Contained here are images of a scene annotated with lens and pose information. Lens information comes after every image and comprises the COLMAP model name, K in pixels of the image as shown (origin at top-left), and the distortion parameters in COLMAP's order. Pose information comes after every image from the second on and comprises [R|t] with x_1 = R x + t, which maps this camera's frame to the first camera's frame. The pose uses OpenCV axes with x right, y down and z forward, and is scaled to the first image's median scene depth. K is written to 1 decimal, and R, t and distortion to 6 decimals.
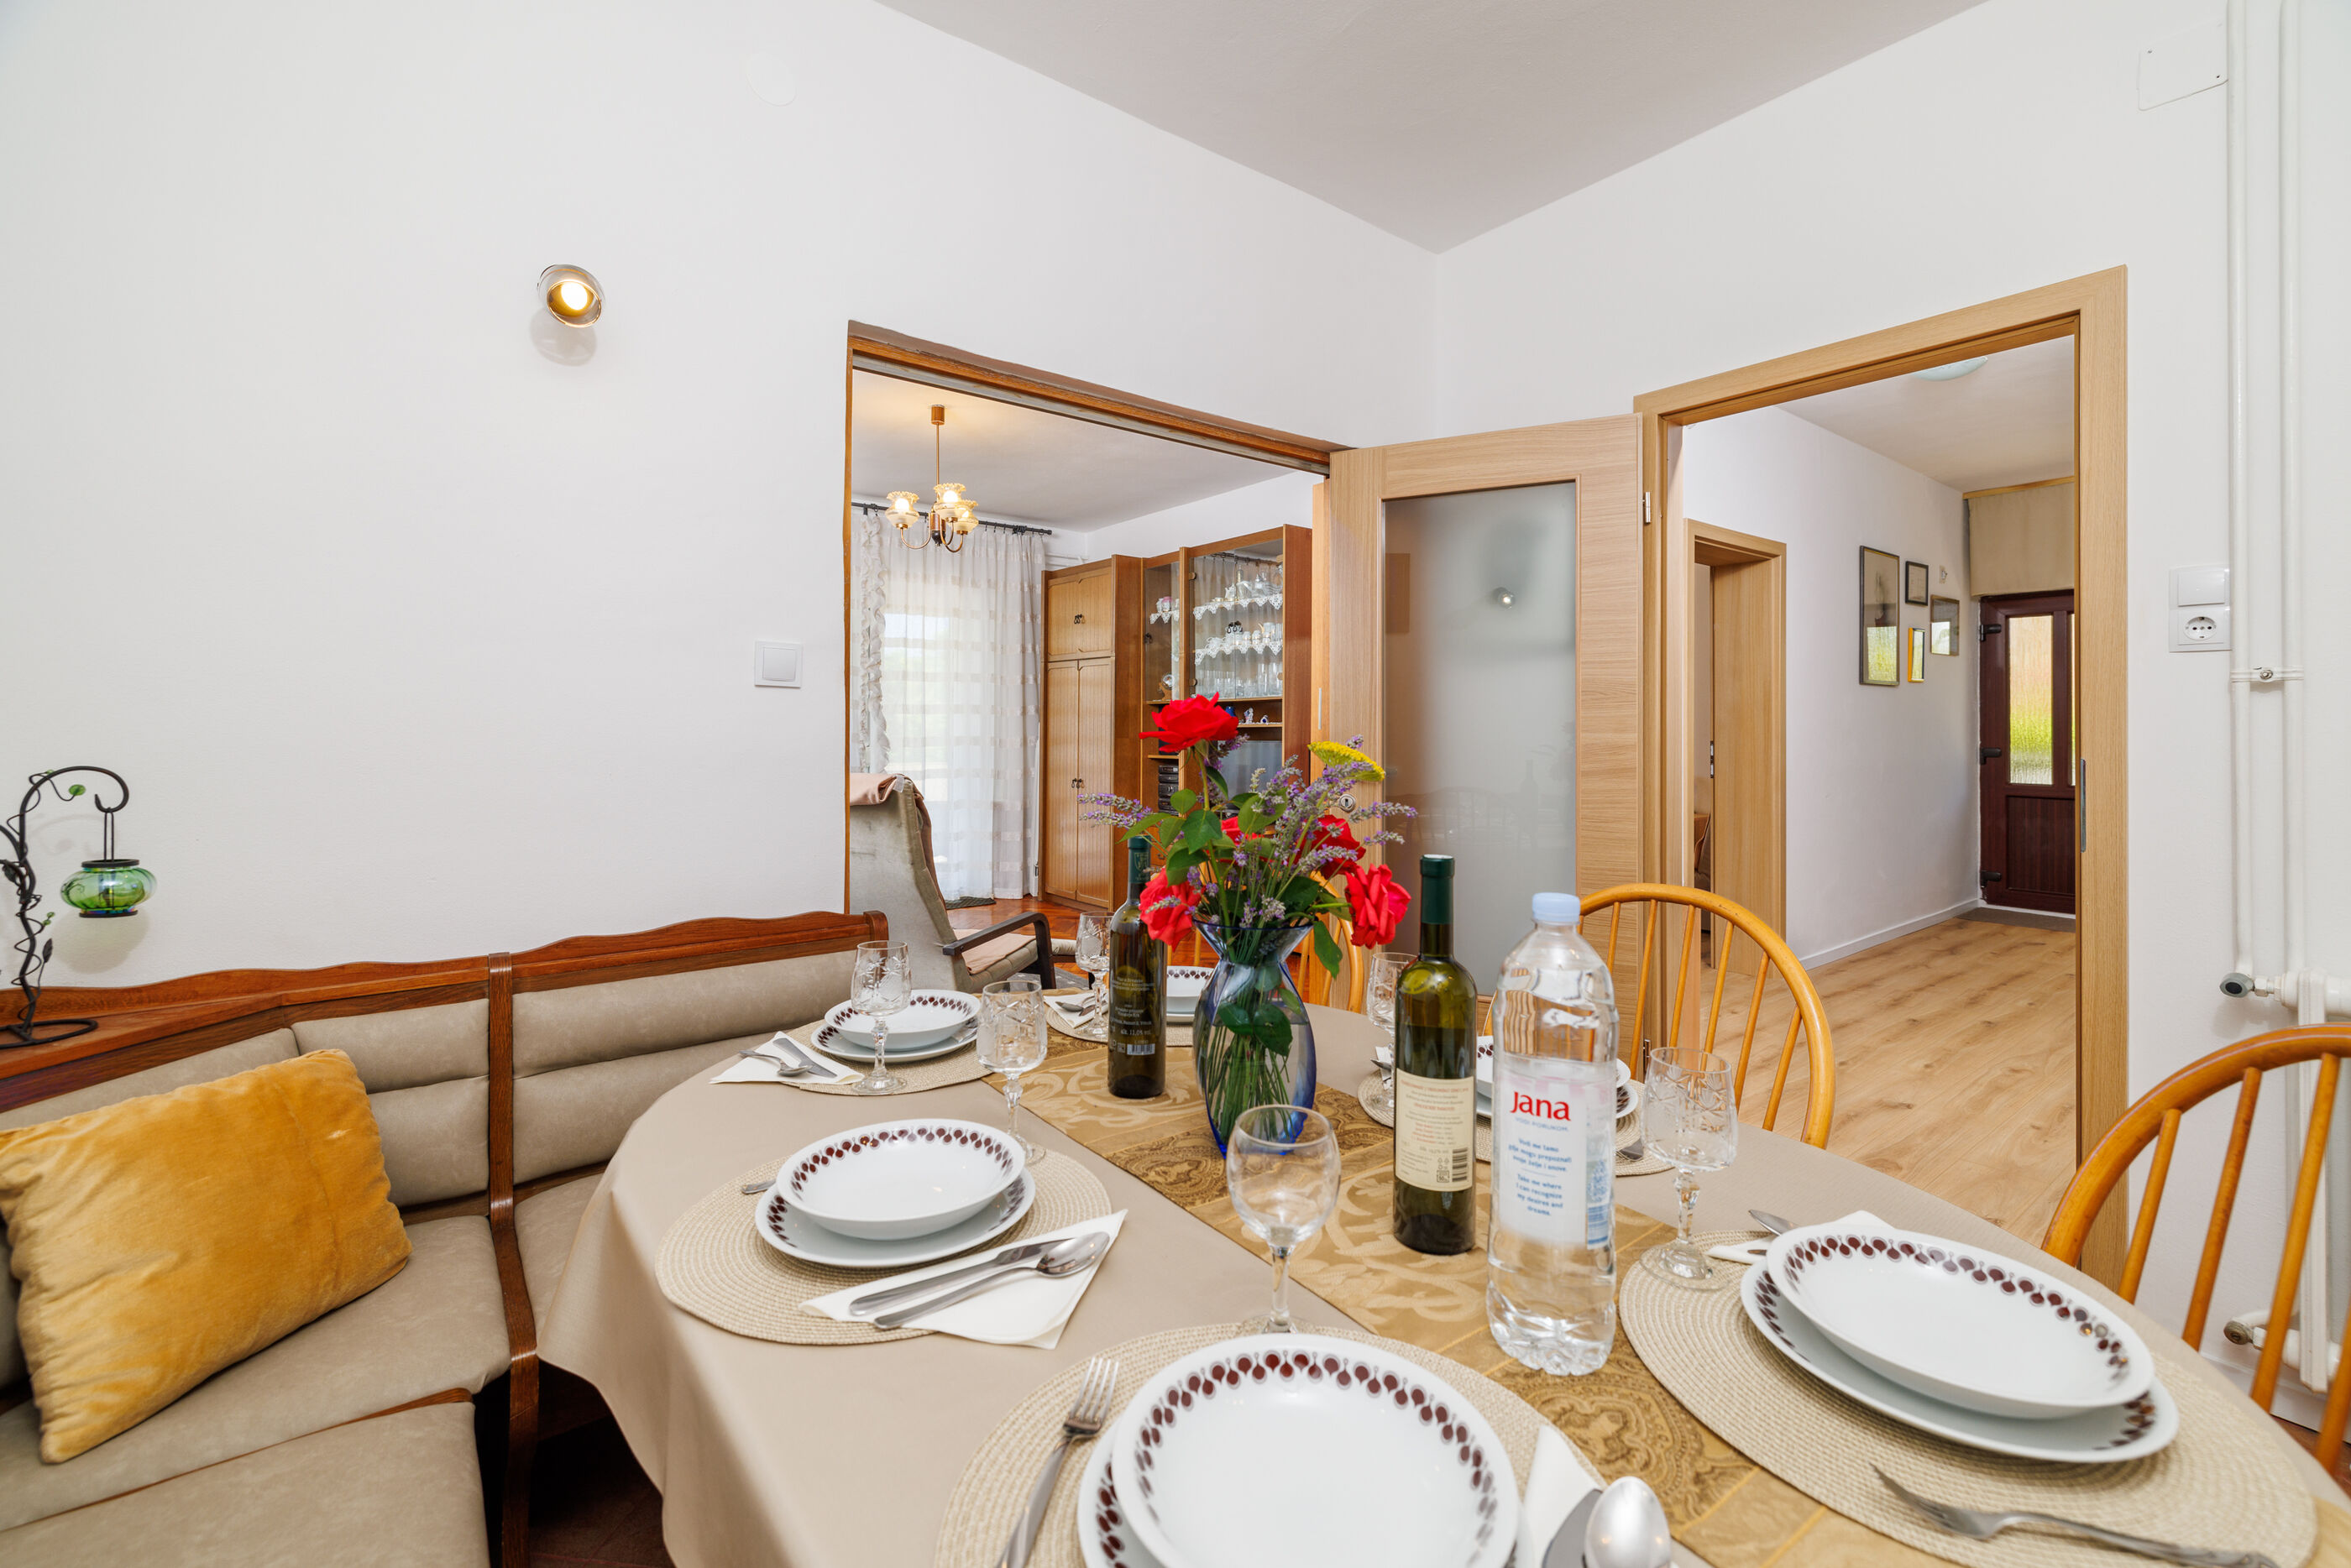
lens RADIAL K [[1010.5, 0, 1184.3], [0, 1010.5, 725.7], [0, 0, 1]] dist [0.001431, 0.000525]
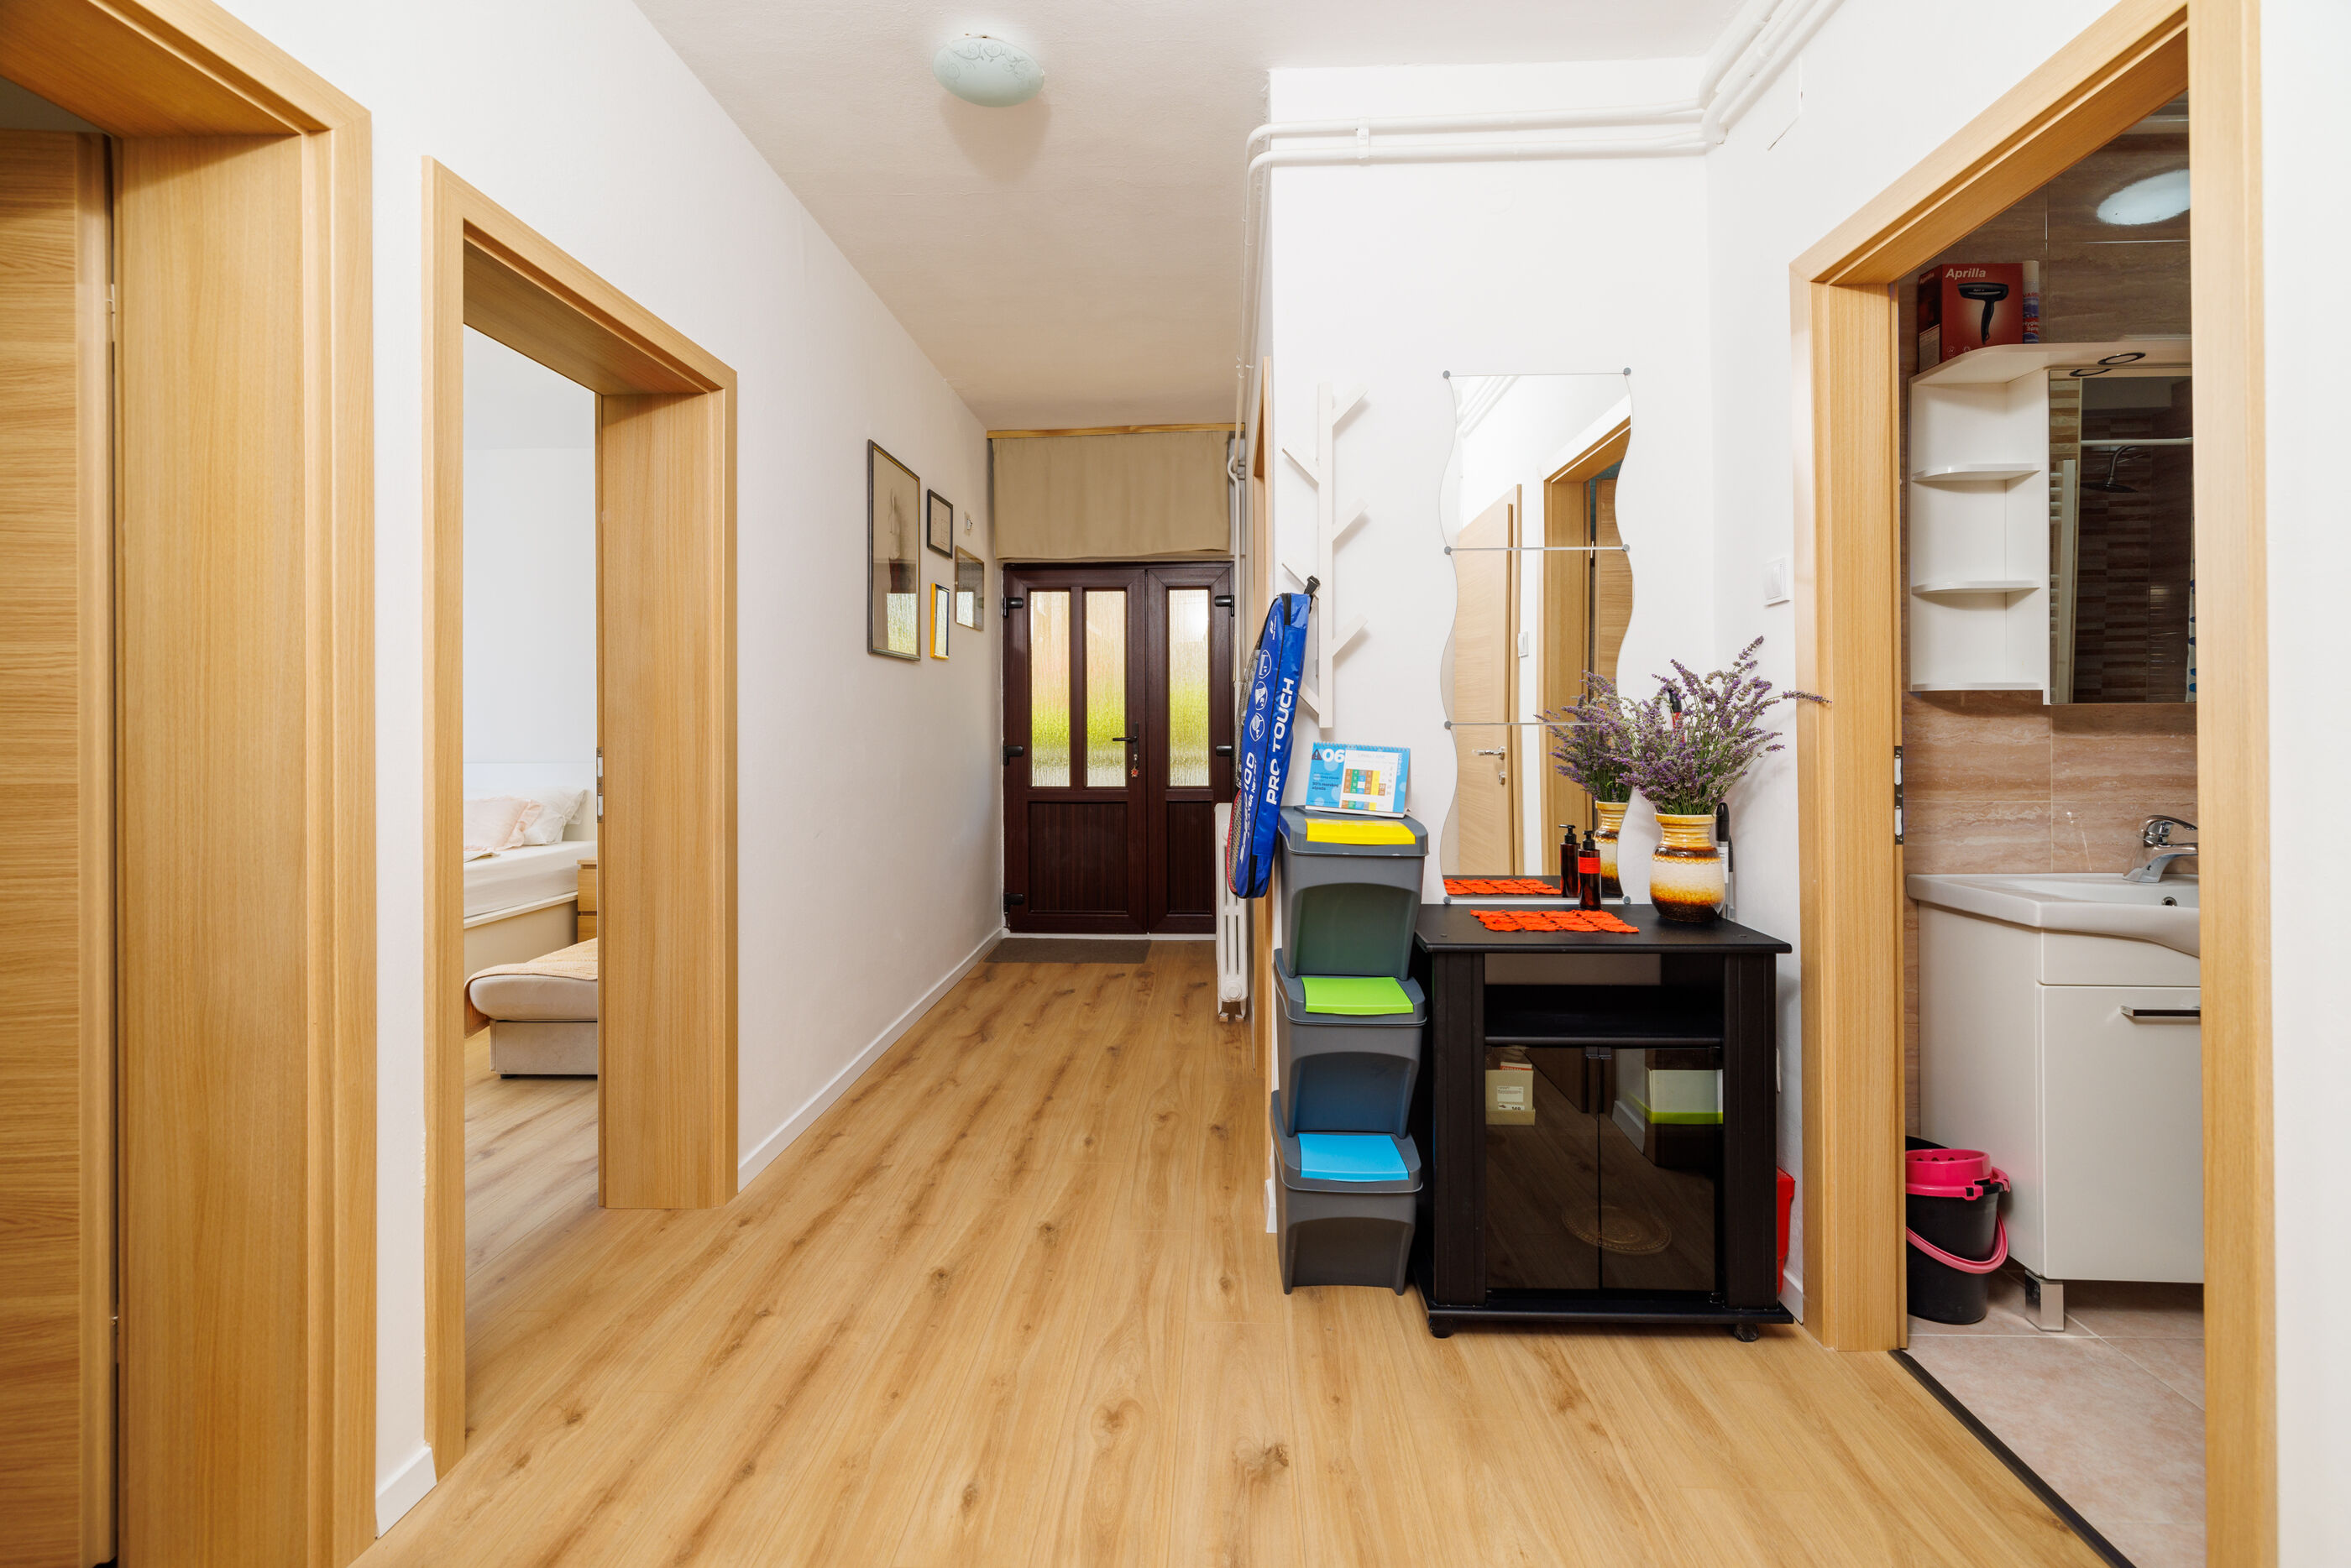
lens RADIAL K [[1010.5, 0, 1184.3], [0, 1010.5, 725.7], [0, 0, 1]] dist [0.001431, 0.000525]
pose [[0.647928, -0.004824, 0.761687, 0.261101], [0.000099, 0.999980, 0.006250, 0.000647], [-0.761702, -0.003974, 0.647915, 0.363940]]
